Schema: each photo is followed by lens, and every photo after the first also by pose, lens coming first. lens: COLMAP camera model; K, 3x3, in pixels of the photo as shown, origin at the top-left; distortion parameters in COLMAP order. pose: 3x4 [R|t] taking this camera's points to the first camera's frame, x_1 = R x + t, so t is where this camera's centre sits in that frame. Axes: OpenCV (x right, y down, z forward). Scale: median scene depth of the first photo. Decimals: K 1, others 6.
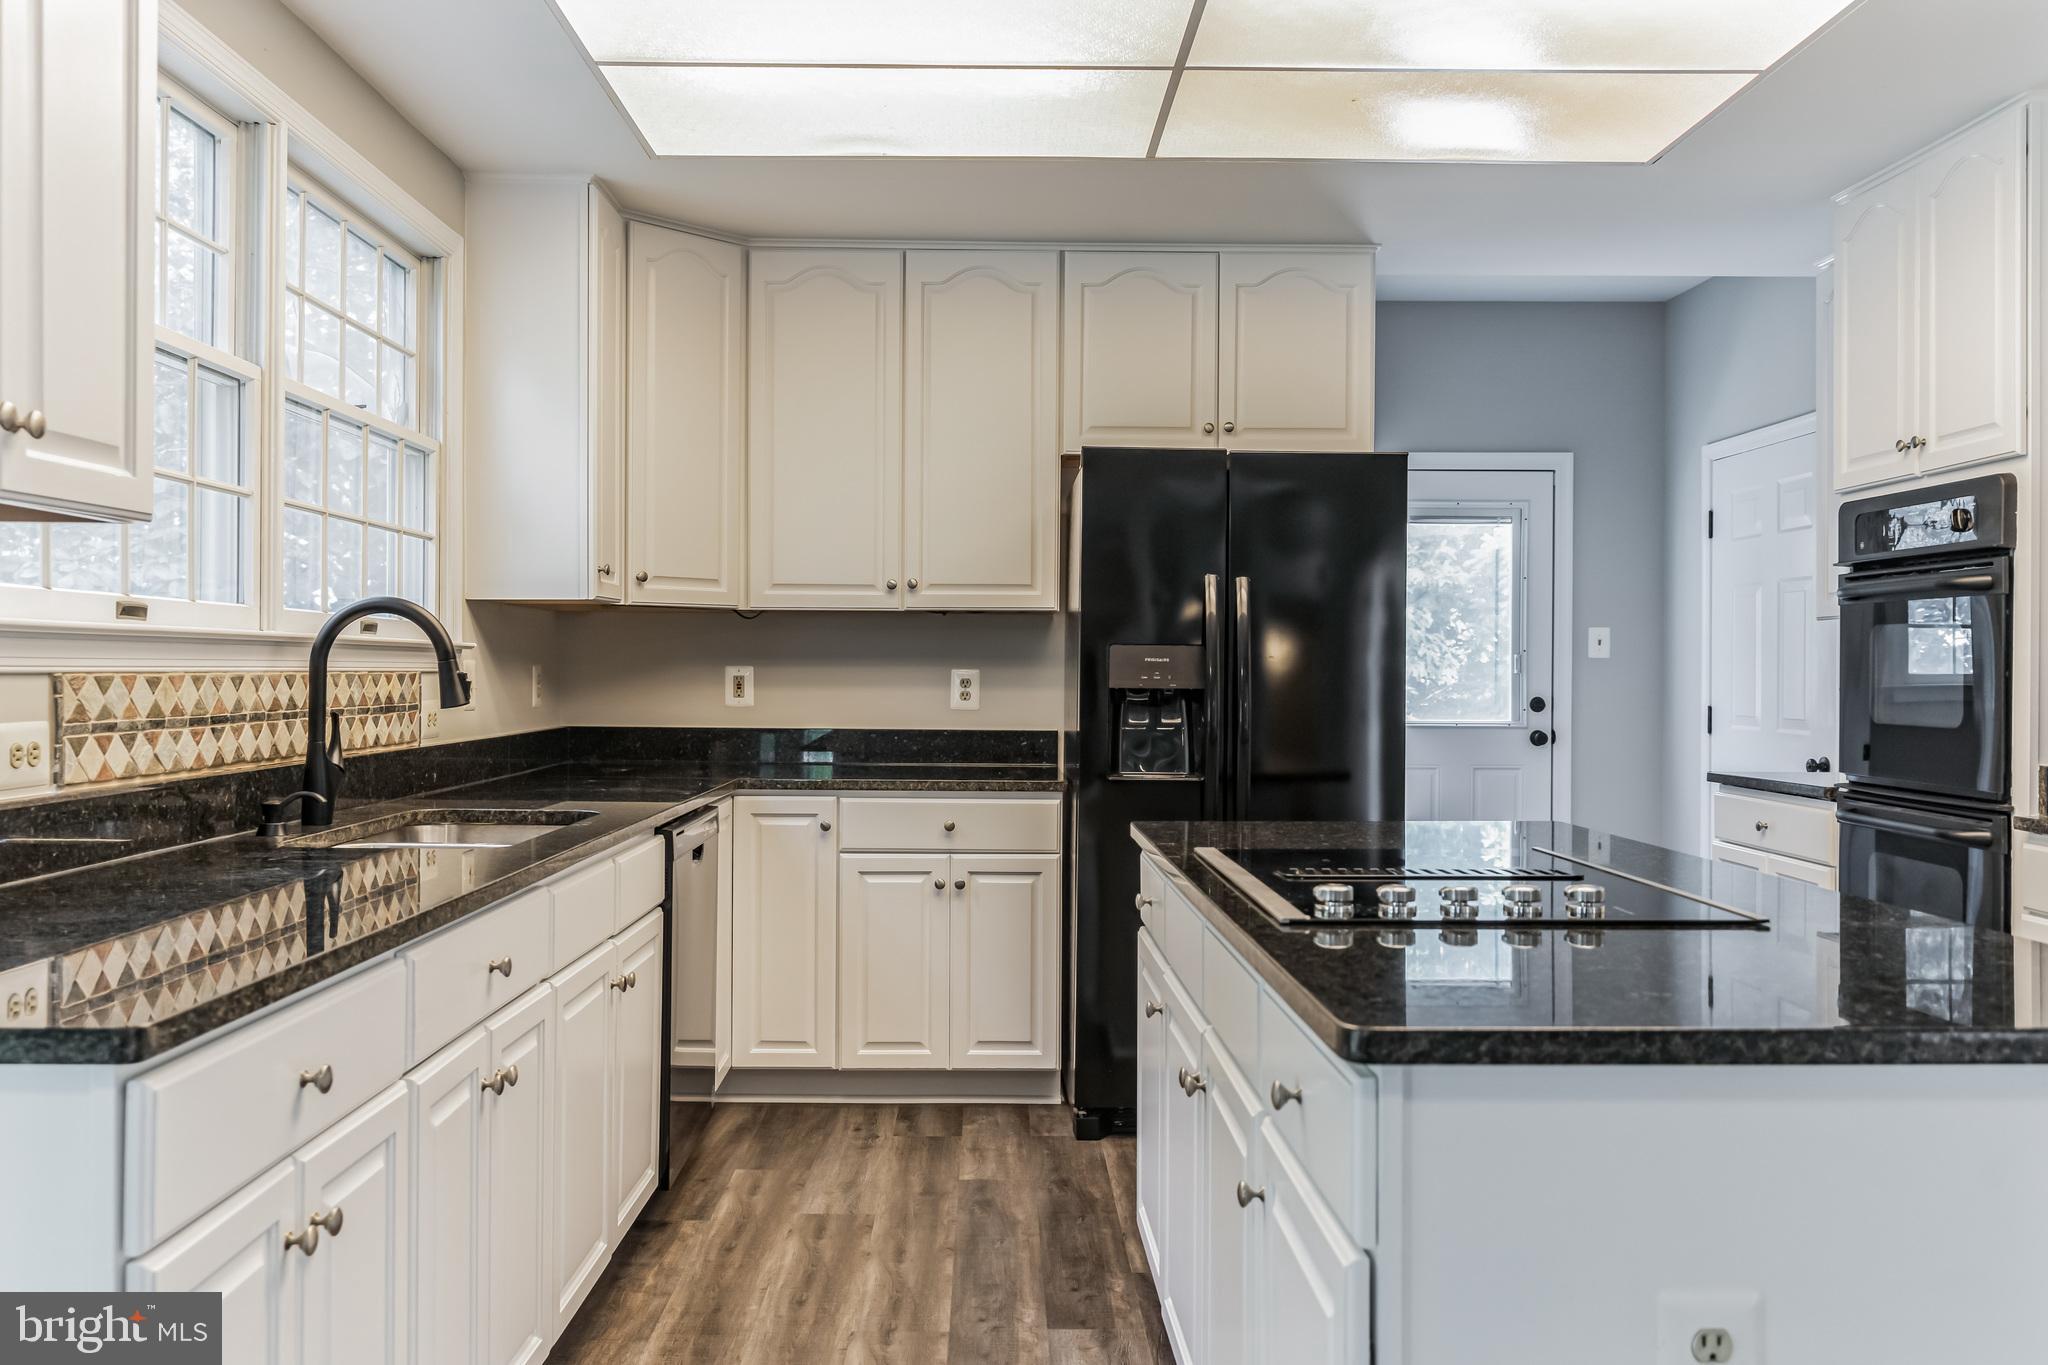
lens RADIAL K [[1625.4, 0, 1029.5], [0, 1625.4, 660.7], [0, 0, 1]] dist [0.011466, 0.003920]
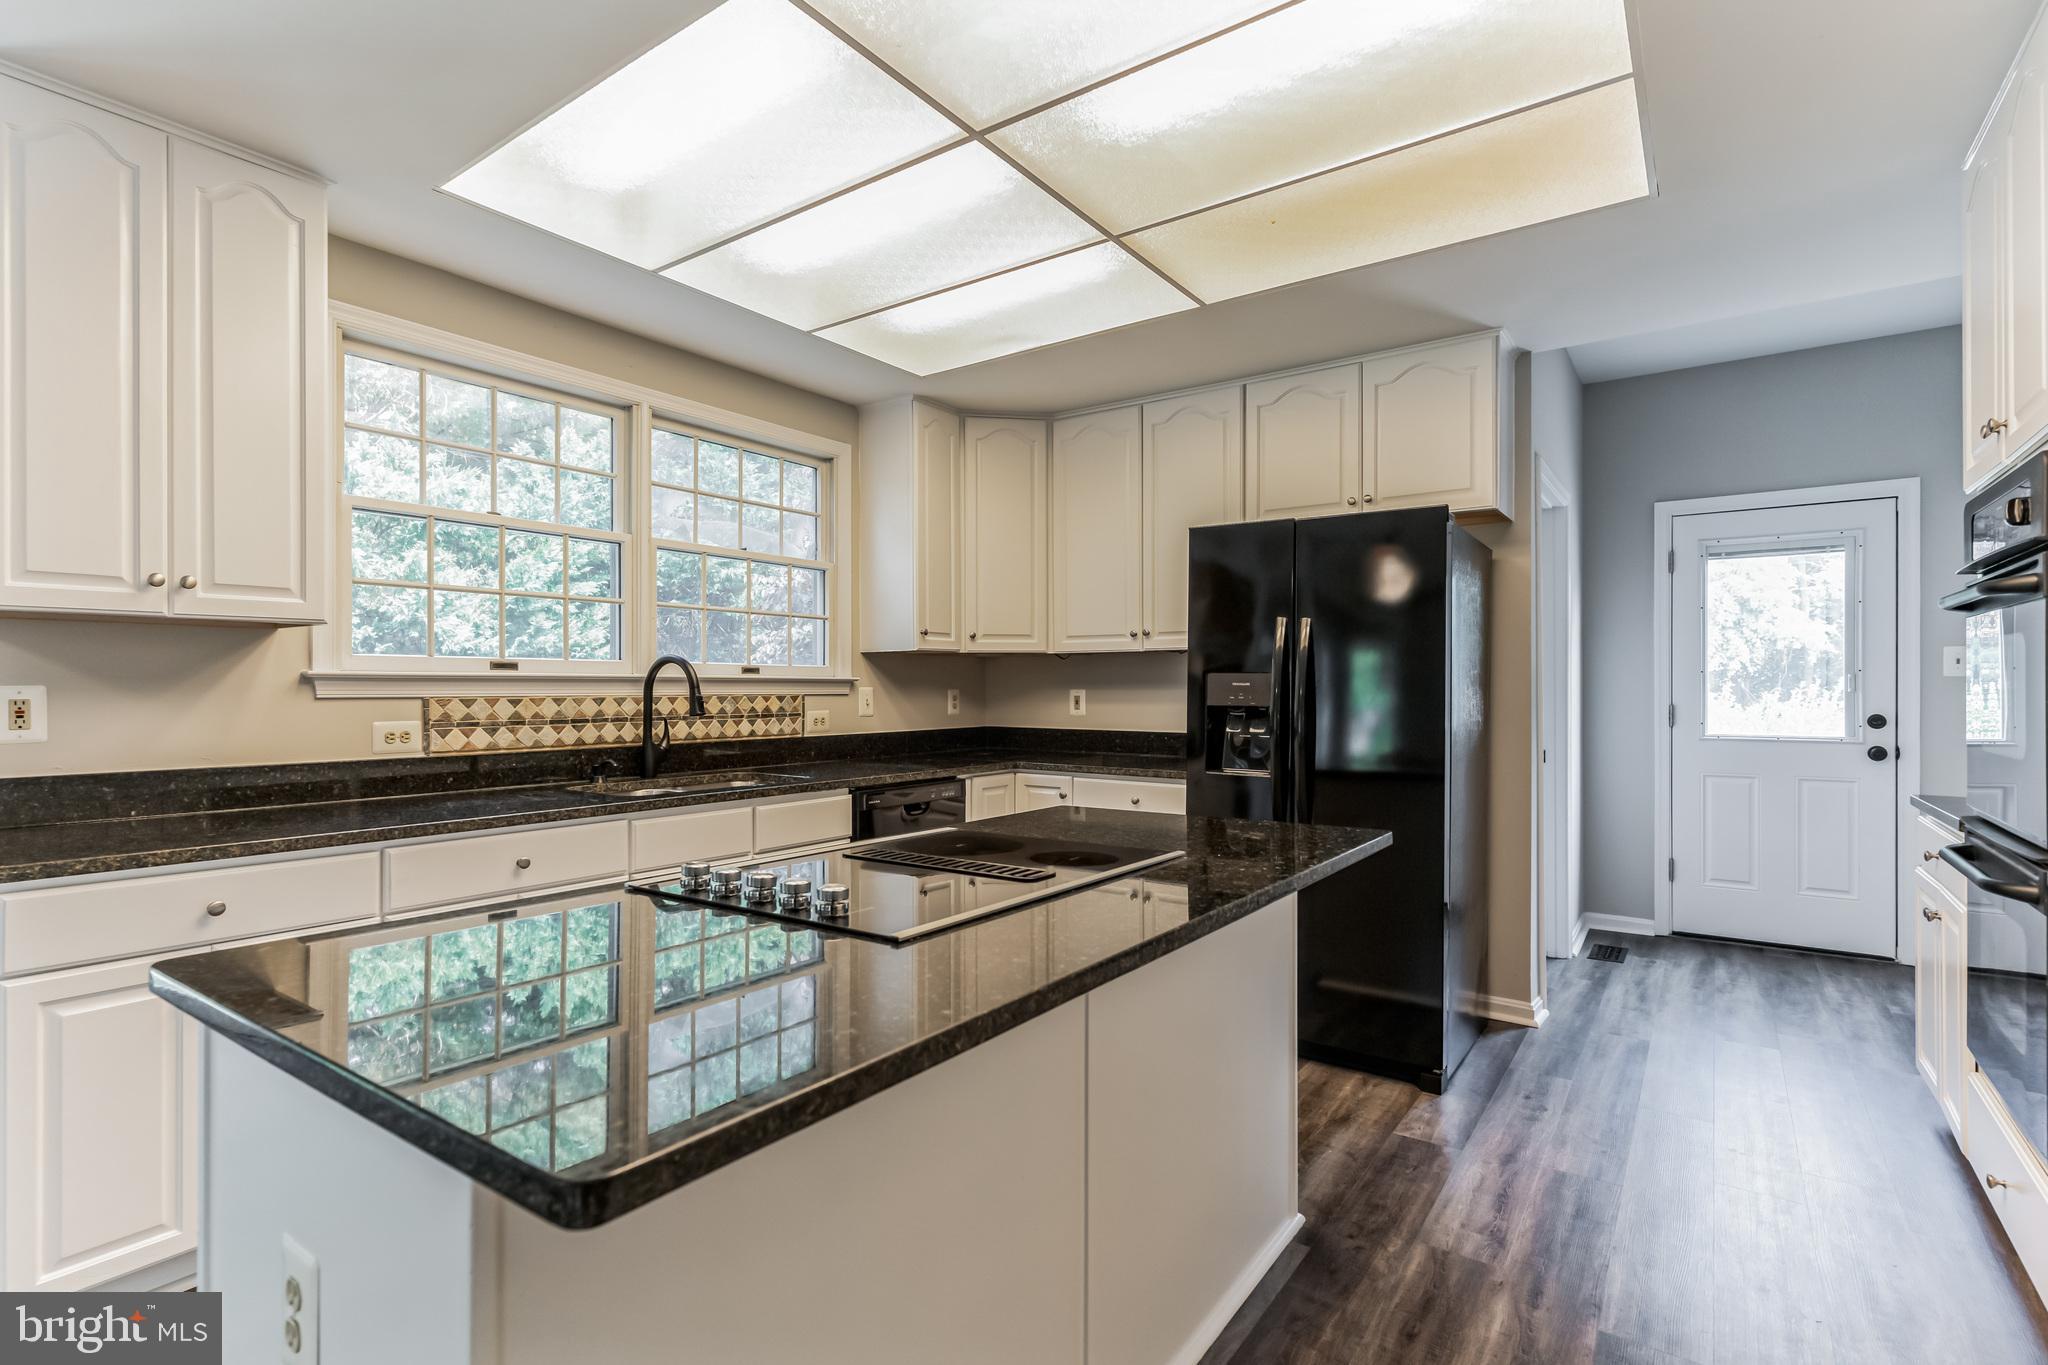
lens RADIAL K [[990.6, 0, 1017.3], [0, 990.6, 686.6], [0, 0, 1]] dist [0.009095, -0.000467]
pose [[0.799824, -0.005741, -0.600207, 0.414504], [0.007890, 0.999968, 0.000948, -0.000744], [0.600183, -0.005494, 0.799844, 0.249600]]
